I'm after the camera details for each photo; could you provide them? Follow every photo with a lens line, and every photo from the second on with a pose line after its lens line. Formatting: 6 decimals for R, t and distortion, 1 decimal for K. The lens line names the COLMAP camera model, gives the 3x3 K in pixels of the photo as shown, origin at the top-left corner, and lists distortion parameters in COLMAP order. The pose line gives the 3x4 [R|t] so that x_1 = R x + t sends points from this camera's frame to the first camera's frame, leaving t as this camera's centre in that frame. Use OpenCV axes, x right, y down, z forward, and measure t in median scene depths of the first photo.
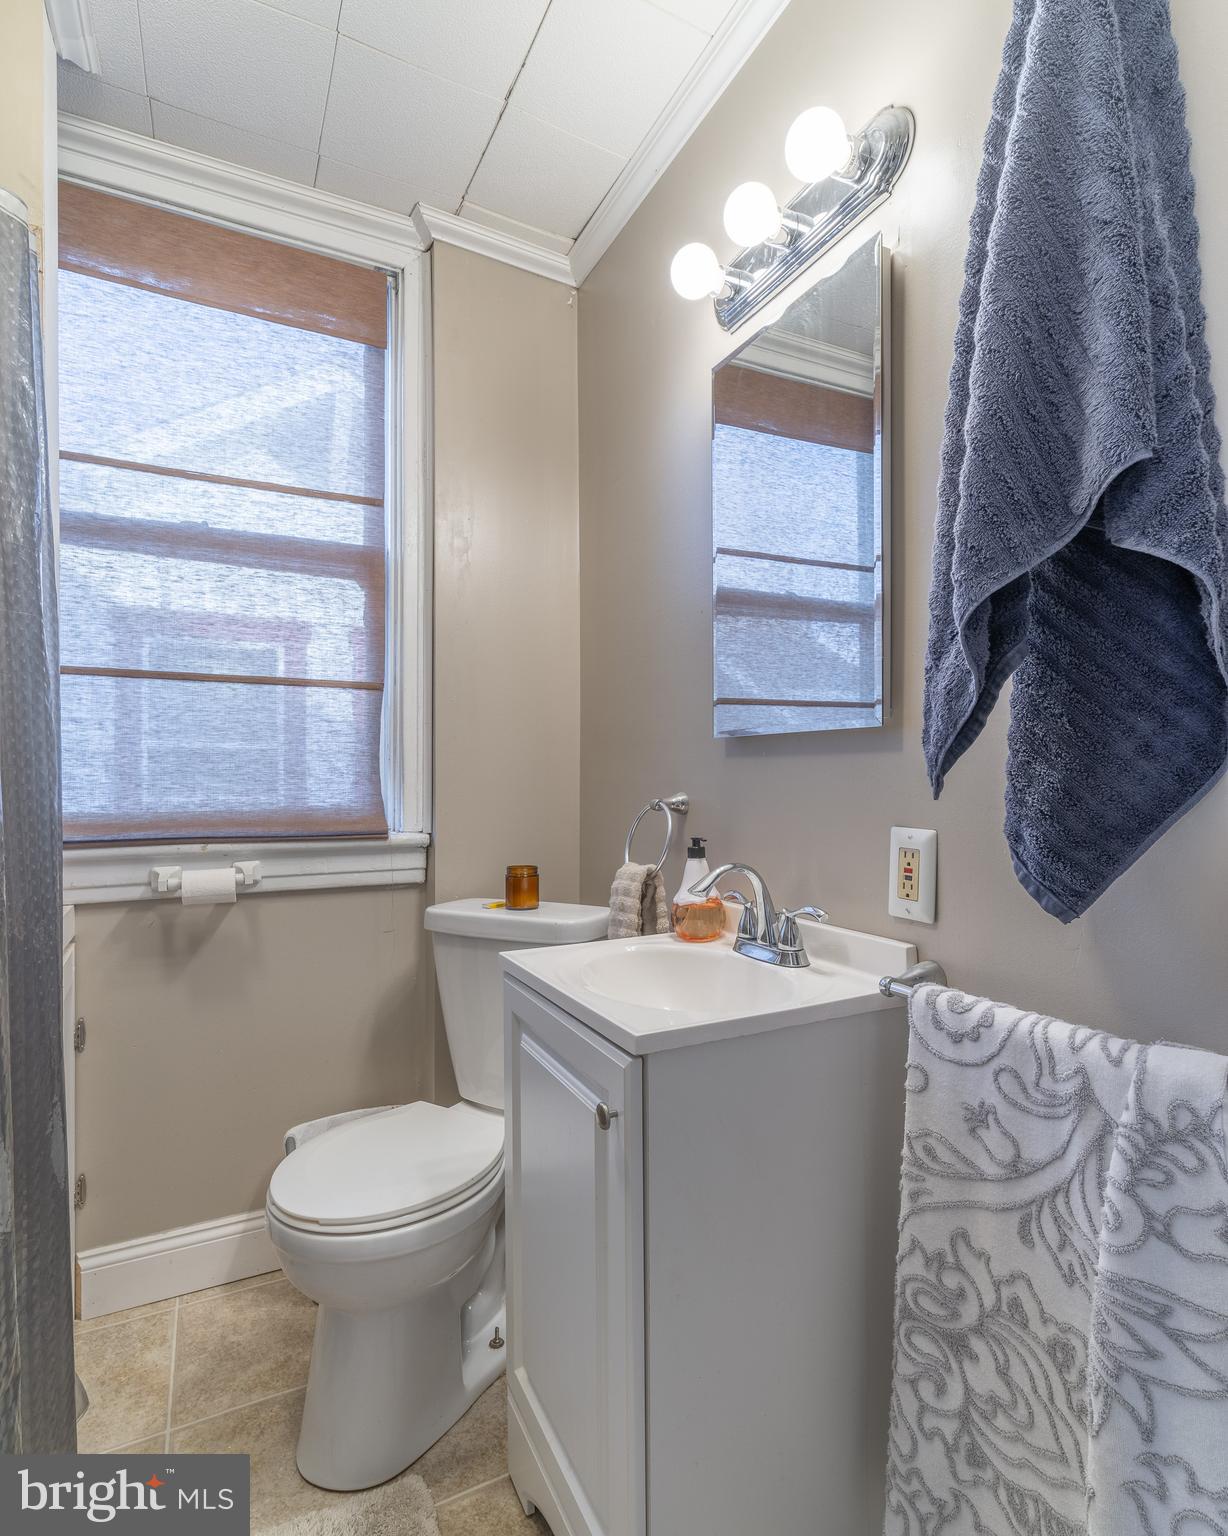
lens RADIAL K [[797.2, 0, 613.6], [0, 797.2, 769.7], [0, 0, 1]] dist [0.005692, 0.000553]
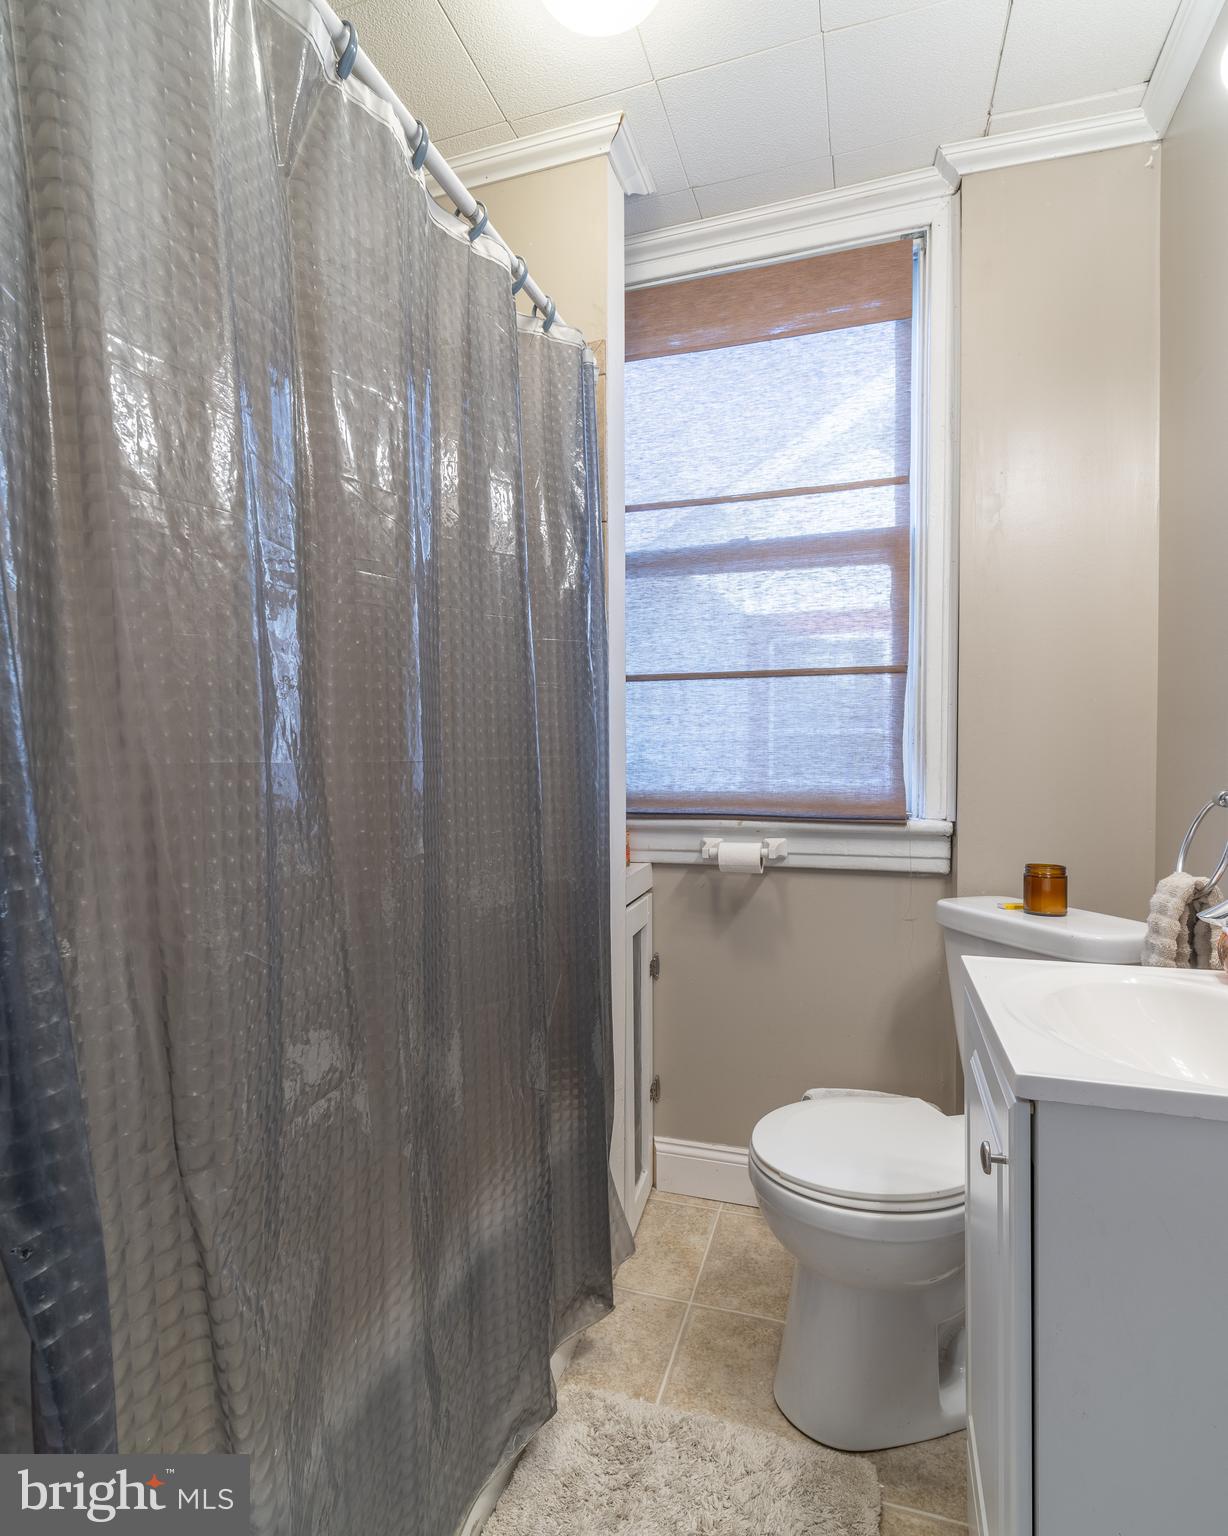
lens RADIAL K [[797.2, 0, 612.8], [0, 797.2, 769.8], [0, 0, 1]] dist [0.005692, 0.000553]
pose [[0.710697, 0.006143, -0.703472, 0.157004], [0.008650, 0.999810, 0.017470, -0.001056], [0.703445, -0.018501, 0.710509, 0.057775]]
